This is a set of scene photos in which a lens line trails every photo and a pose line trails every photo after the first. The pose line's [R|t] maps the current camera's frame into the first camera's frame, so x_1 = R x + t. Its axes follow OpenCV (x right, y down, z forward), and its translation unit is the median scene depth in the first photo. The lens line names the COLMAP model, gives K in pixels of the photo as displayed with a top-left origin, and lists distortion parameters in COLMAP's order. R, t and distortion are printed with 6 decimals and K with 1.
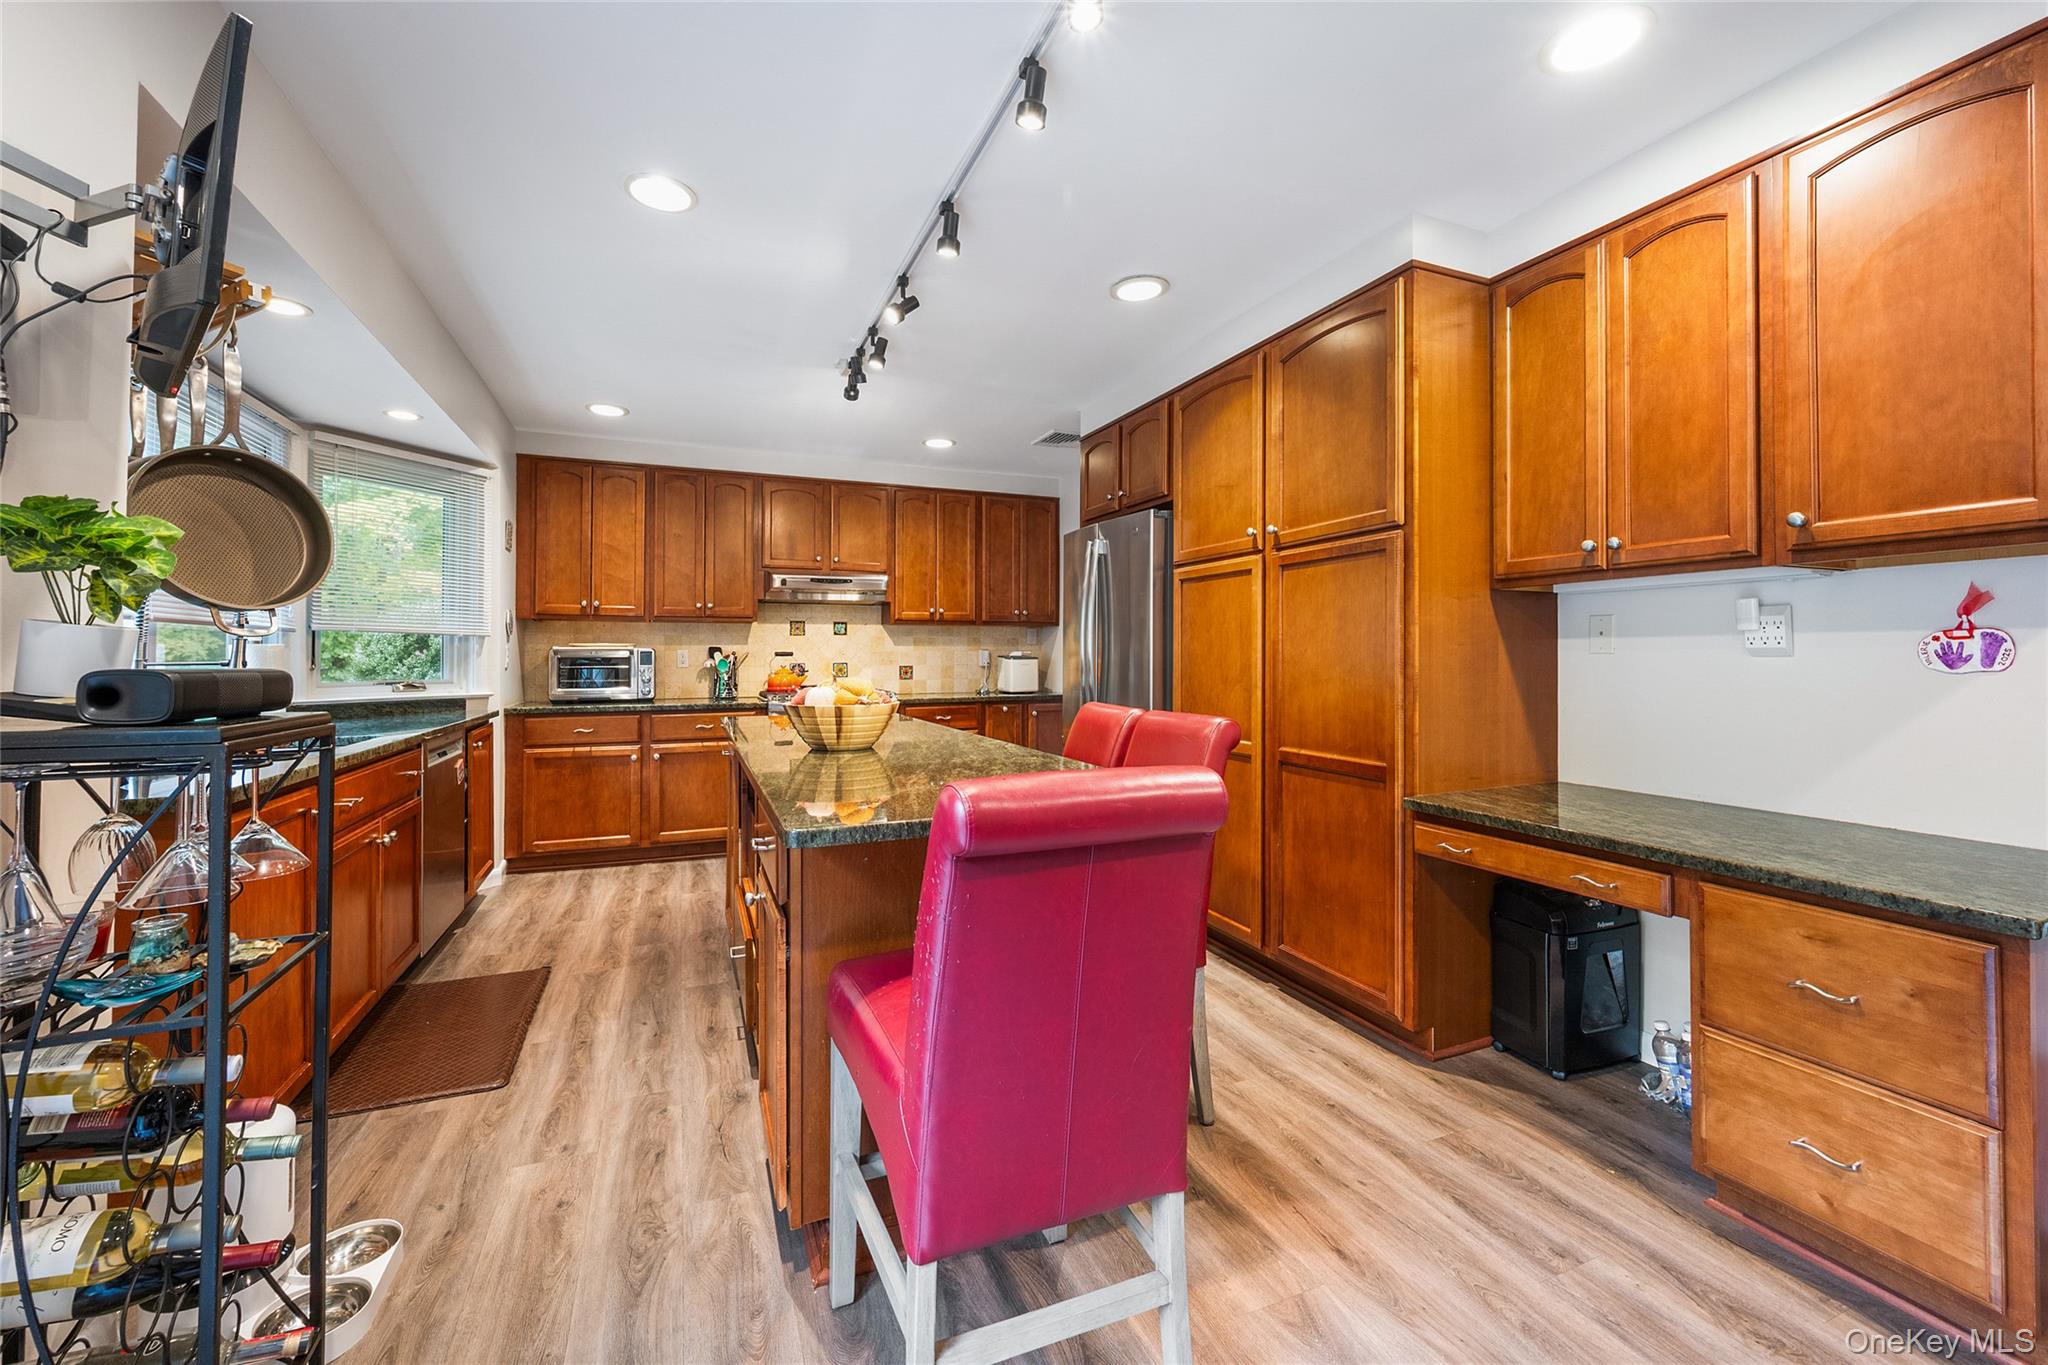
lens RADIAL K [[815.0, 0, 1008.8], [0, 815.0, 655.2], [0, 0, 1]] dist [0.002738, 0.000259]
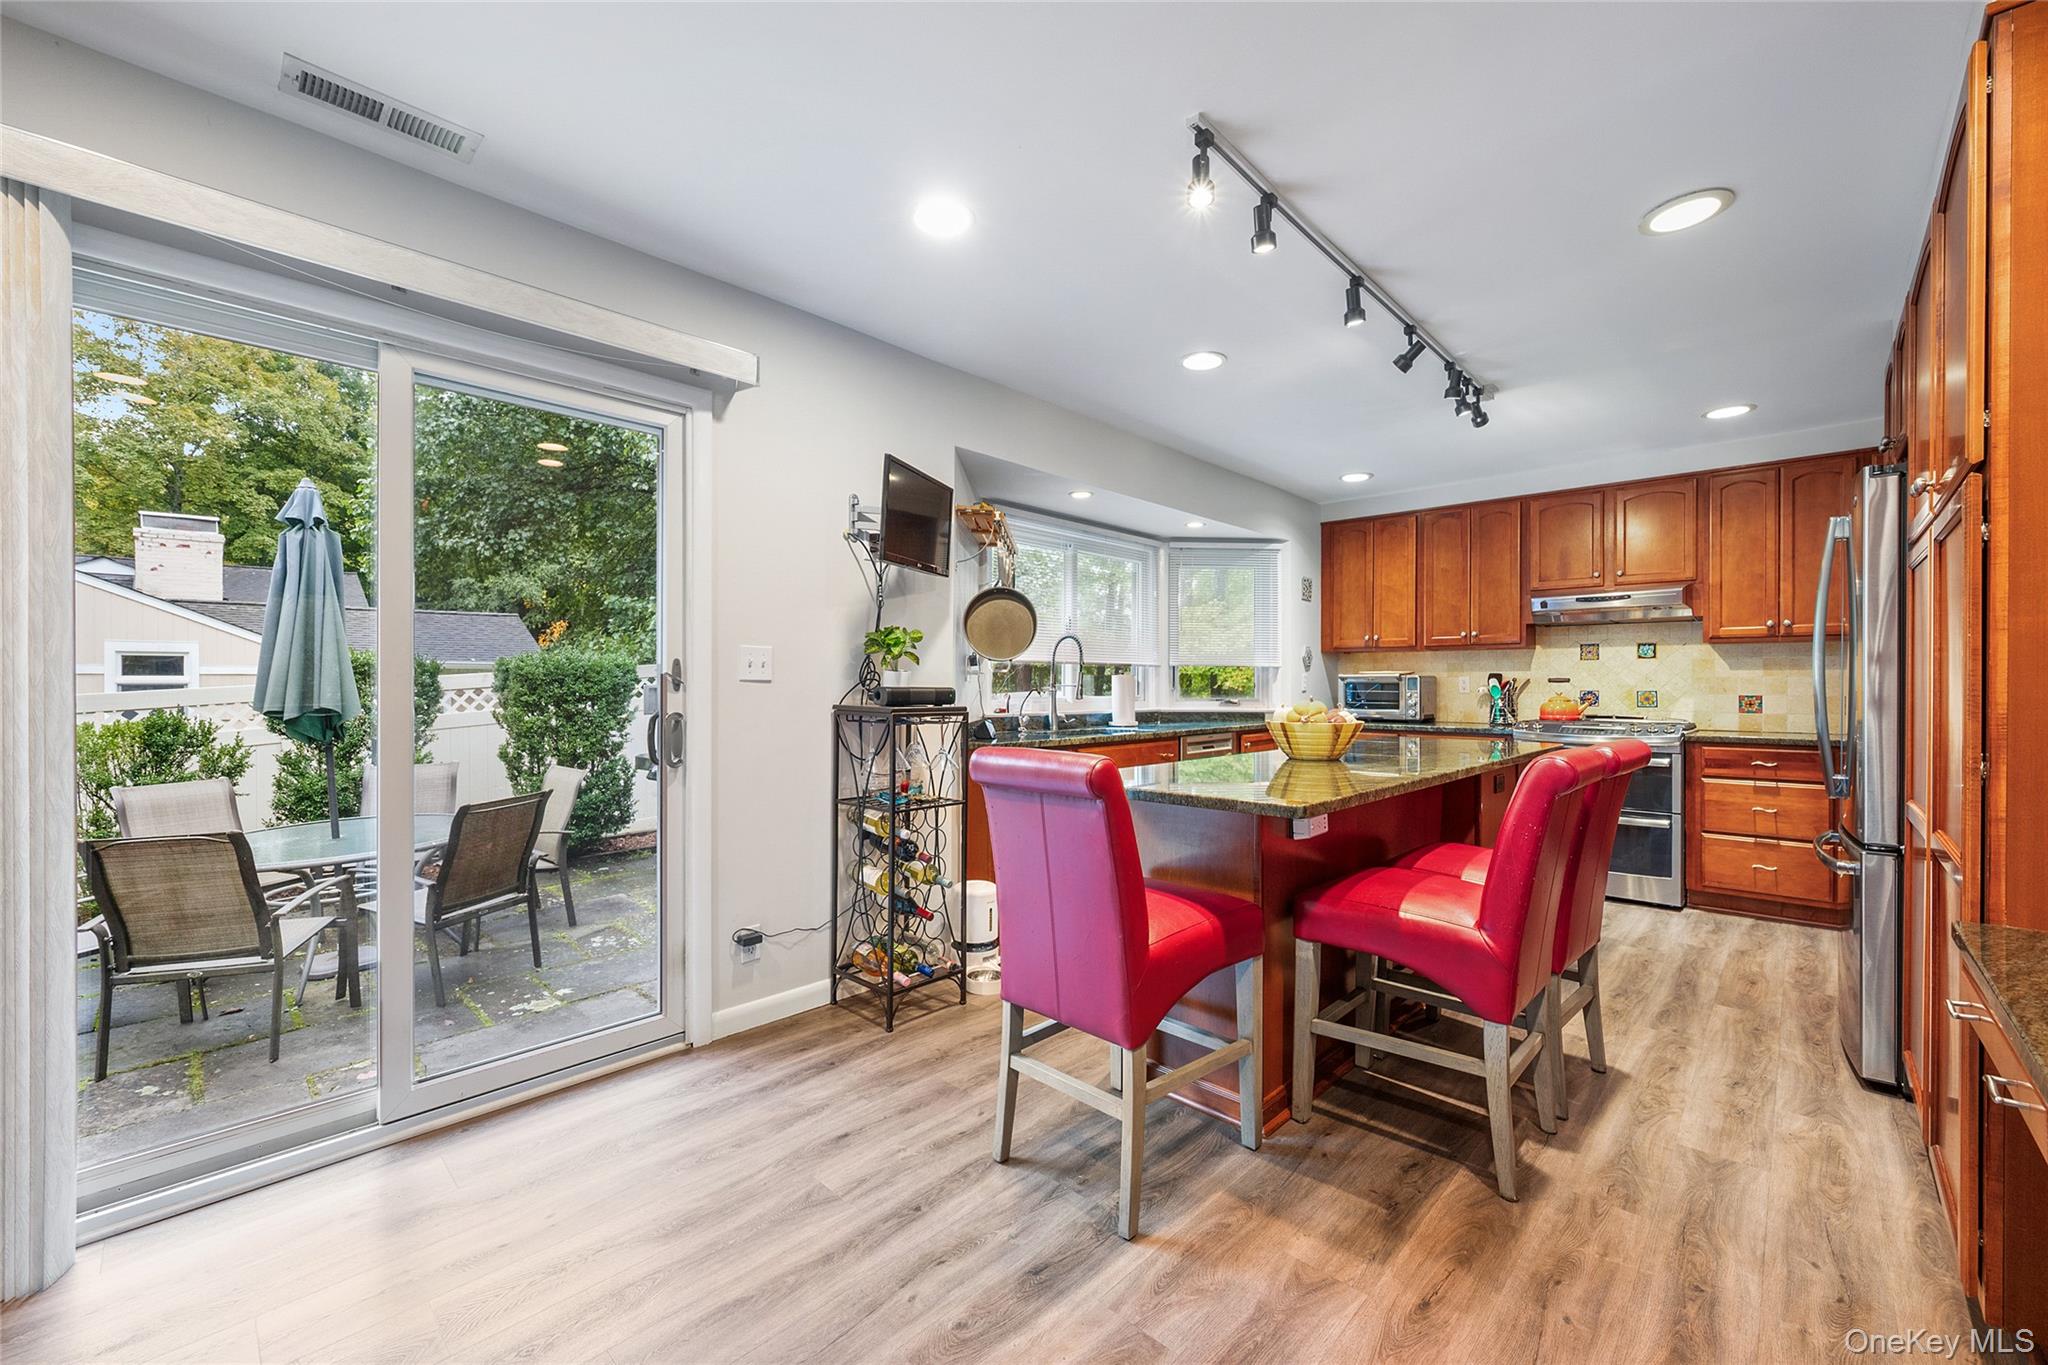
lens RADIAL K [[815.0, 0, 1026.4], [0, 815.0, 679.9], [0, 0, 1]] dist [0.002738, 0.000259]
pose [[0.408652, 0.000895, -0.912690, 0.363380], [-0.001488, 0.999999, 0.000315, -0.001530], [0.912689, 0.001230, 0.408653, 0.058868]]
